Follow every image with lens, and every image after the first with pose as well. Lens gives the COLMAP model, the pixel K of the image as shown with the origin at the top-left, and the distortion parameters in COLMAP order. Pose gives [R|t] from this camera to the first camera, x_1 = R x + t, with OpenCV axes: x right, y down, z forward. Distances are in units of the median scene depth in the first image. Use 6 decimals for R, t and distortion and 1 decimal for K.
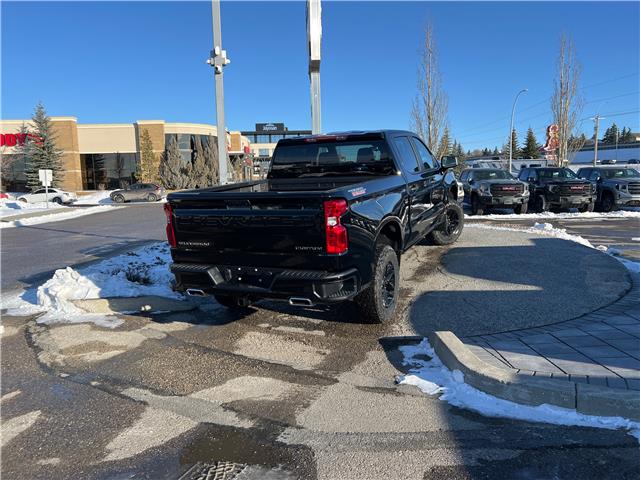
lens RADIAL K [[481.1, 0, 320.0], [0, 481.1, 240.0], [0, 0, 1]] dist [0.028244, -0.008024]
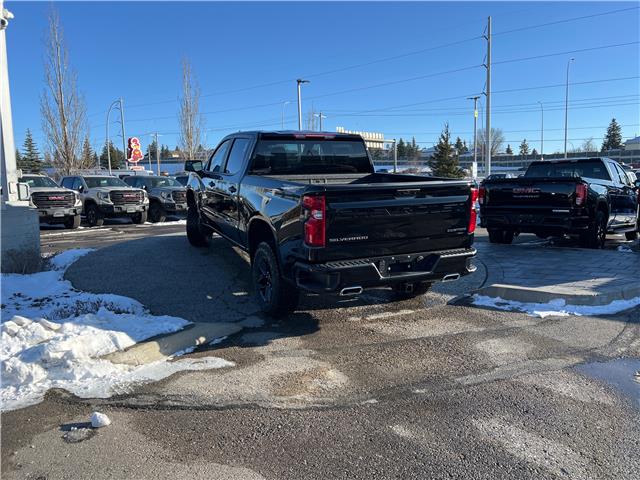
lens RADIAL K [[481.1, 0, 320.0], [0, 481.1, 240.0], [0, 0, 1]] dist [0.028244, -0.008024]
pose [[0.636946, -0.083703, 0.766350, -0.809281], [0.102022, 0.994497, 0.023827, -0.015072], [-0.764127, 0.063009, 0.641981, 0.357578]]
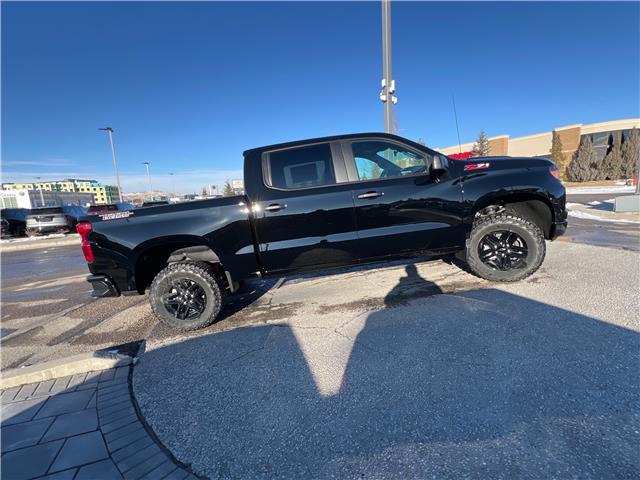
lens RADIAL K [[295.4, 0, 320.0], [0, 295.4, 240.0], [0, 0, 1]] dist [-0.000168, -0.000123]
pose [[0.443170, 0.136925, -0.885919, 0.750539], [-0.059444, 0.990579, 0.123364, -0.125133], [0.894465, -0.002009, 0.447134, 0.852013]]
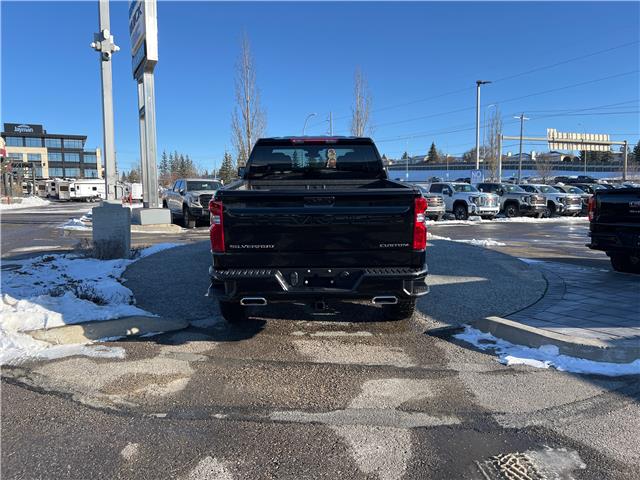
lens RADIAL K [[480.2, 0, 315.7], [0, 480.2, 233.6], [0, 0, 1]] dist [0.046203, -0.042067]
pose [[0.900423, -0.019124, 0.434595, -0.433691], [0.036943, 0.998786, -0.032592, 0.013339], [-0.433445, 0.045402, 0.900036, 0.117167]]
